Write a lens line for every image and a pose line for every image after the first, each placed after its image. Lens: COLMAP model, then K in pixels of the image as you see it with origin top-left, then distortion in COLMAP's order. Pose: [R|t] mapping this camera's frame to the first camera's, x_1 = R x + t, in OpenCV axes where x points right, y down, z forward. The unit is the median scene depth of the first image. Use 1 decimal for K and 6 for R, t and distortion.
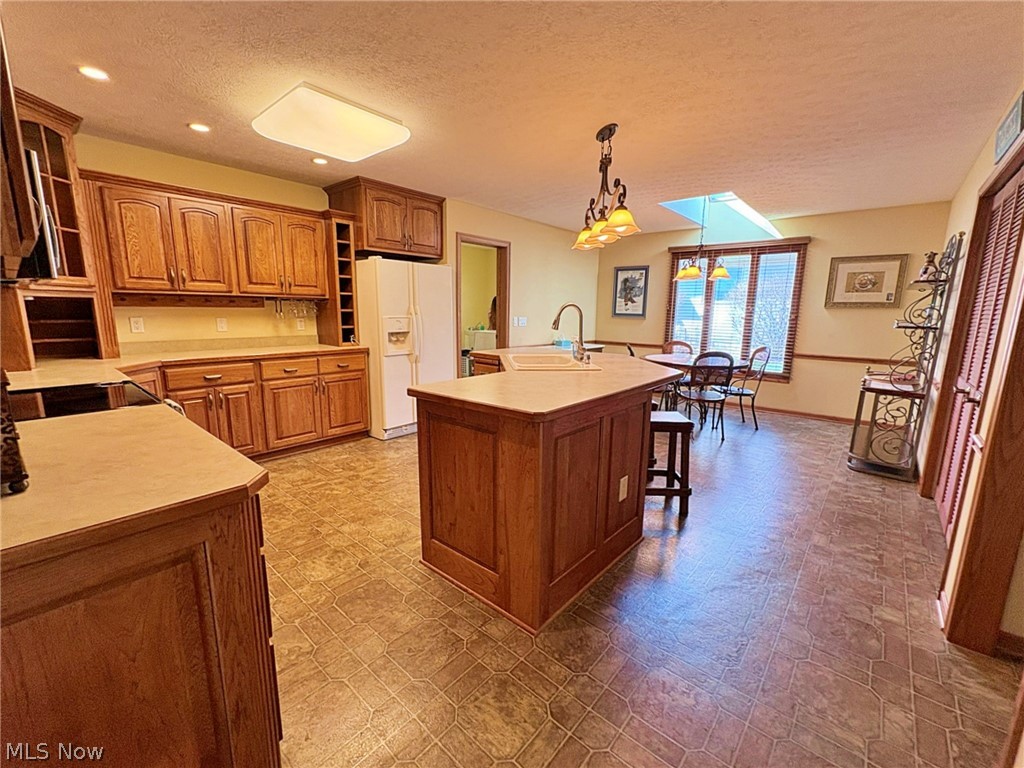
lens RADIAL K [[416.2, 0, 512.7], [0, 416.2, 384.6], [0, 0, 1]] dist [-0.000470, -0.000068]
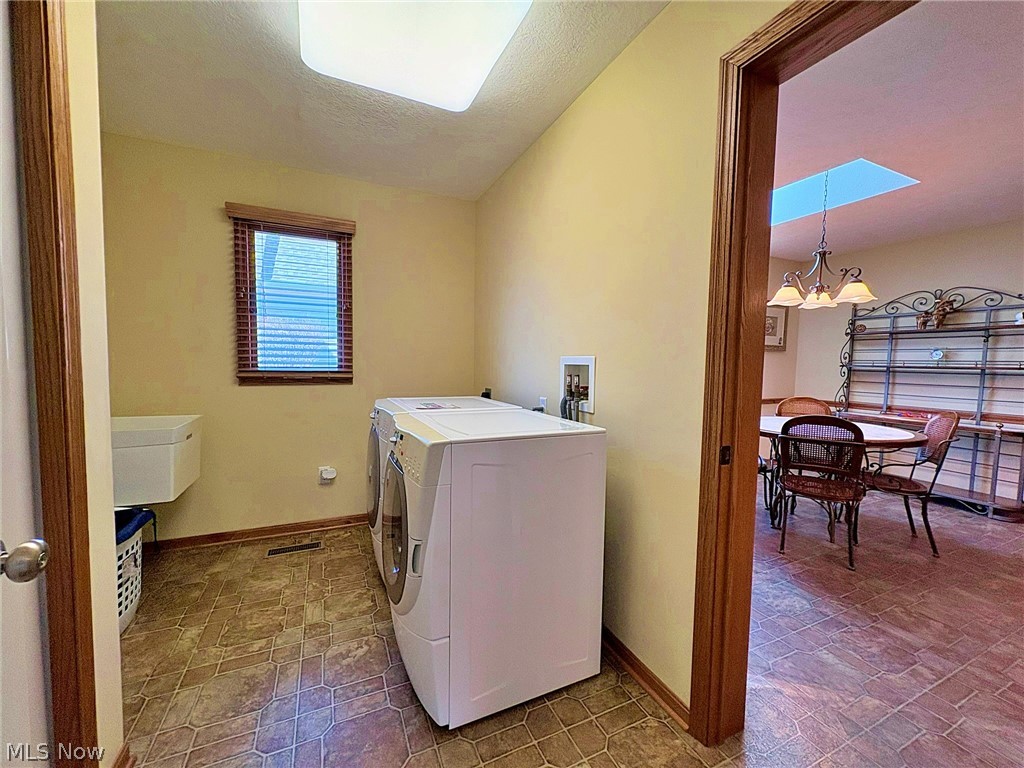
lens RADIAL K [[416.2, 0, 513.4], [0, 416.2, 387.3], [0, 0, 1]] dist [-0.000470, -0.000068]
pose [[0.411878, -0.058472, 0.909361, -0.749382], [0.147860, 0.989003, -0.003377, -0.057350], [-0.899163, 0.135849, 0.415995, 0.475922]]
